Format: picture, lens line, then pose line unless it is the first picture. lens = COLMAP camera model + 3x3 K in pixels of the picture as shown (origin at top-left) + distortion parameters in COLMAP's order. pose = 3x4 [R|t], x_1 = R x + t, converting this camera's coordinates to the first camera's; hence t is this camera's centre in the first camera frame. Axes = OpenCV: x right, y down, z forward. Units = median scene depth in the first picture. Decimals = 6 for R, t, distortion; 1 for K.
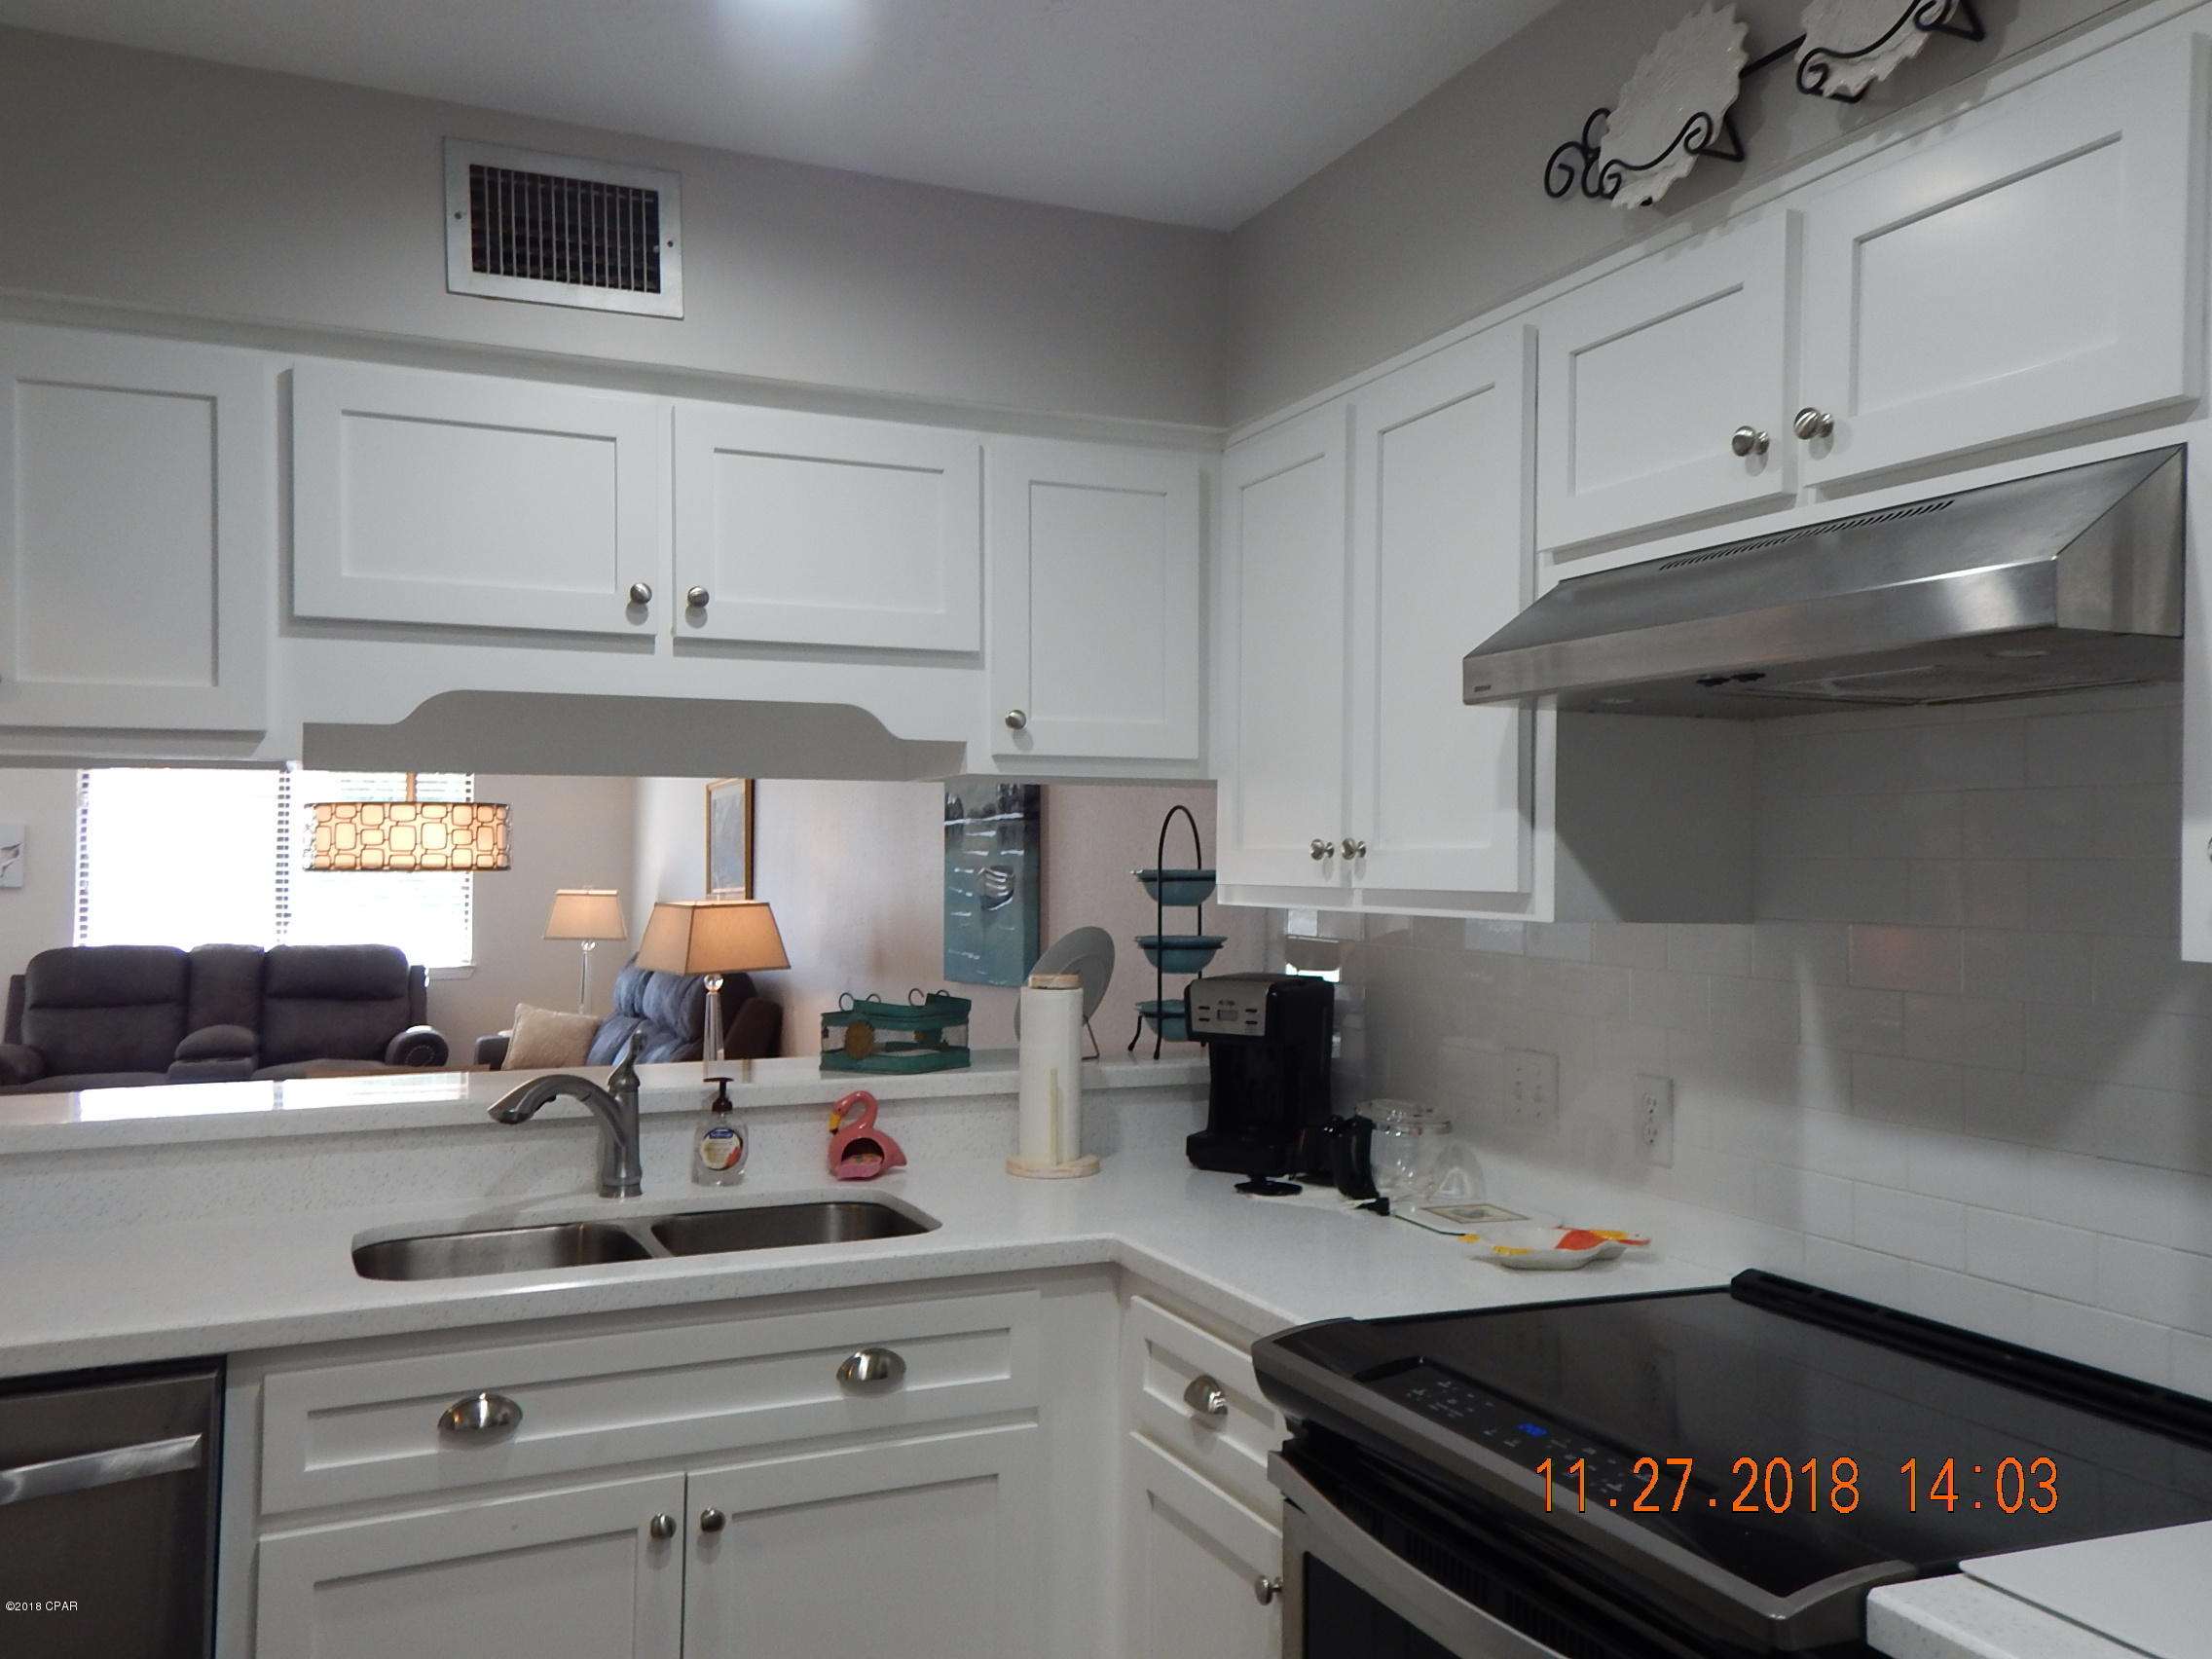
lens RADIAL K [[1874.2, 0, 1137.3], [0, 1874.2, 828.4], [0, 0, 1]] dist [0.108195, -0.068230]
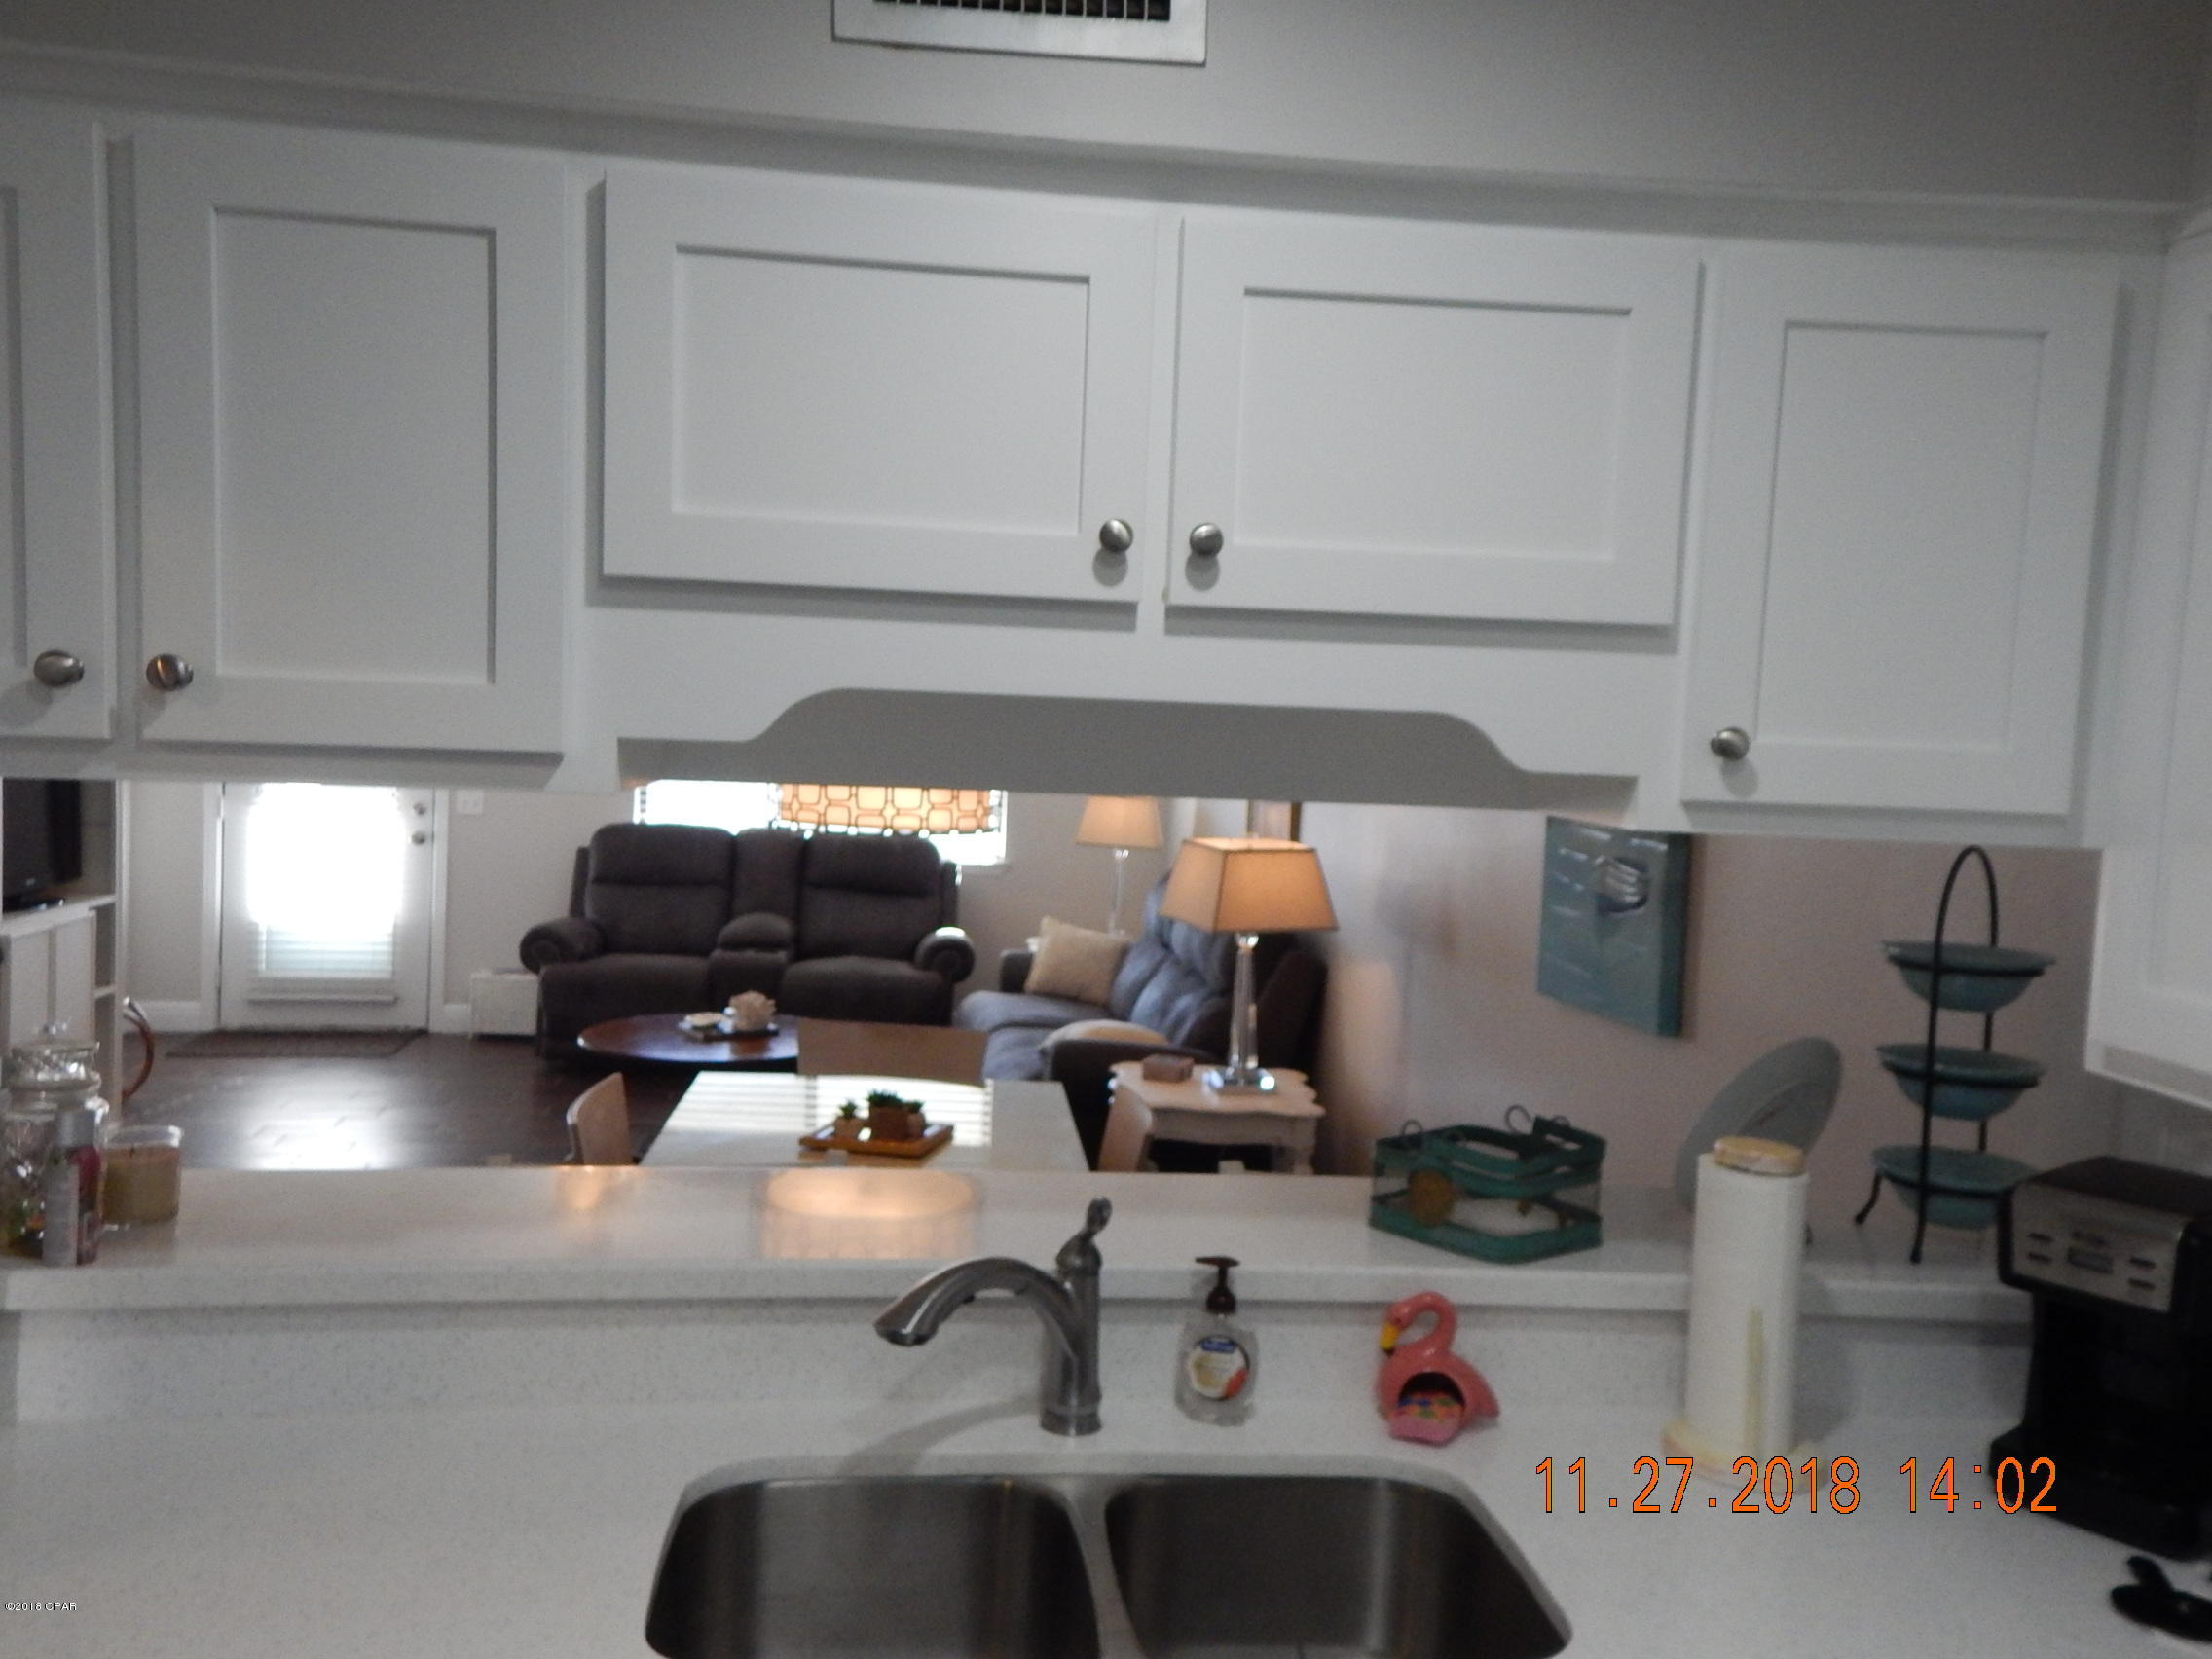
lens RADIAL K [[1836.5, 0, 1116.1], [0, 1836.5, 811.4], [0, 0, 1]] dist [0.135005, -0.066696]
pose [[0.952127, 0.059070, -0.299943, -0.069910], [-0.034257, 0.995591, 0.087327, -0.078977], [0.303779, -0.072871, 0.949952, 0.382391]]
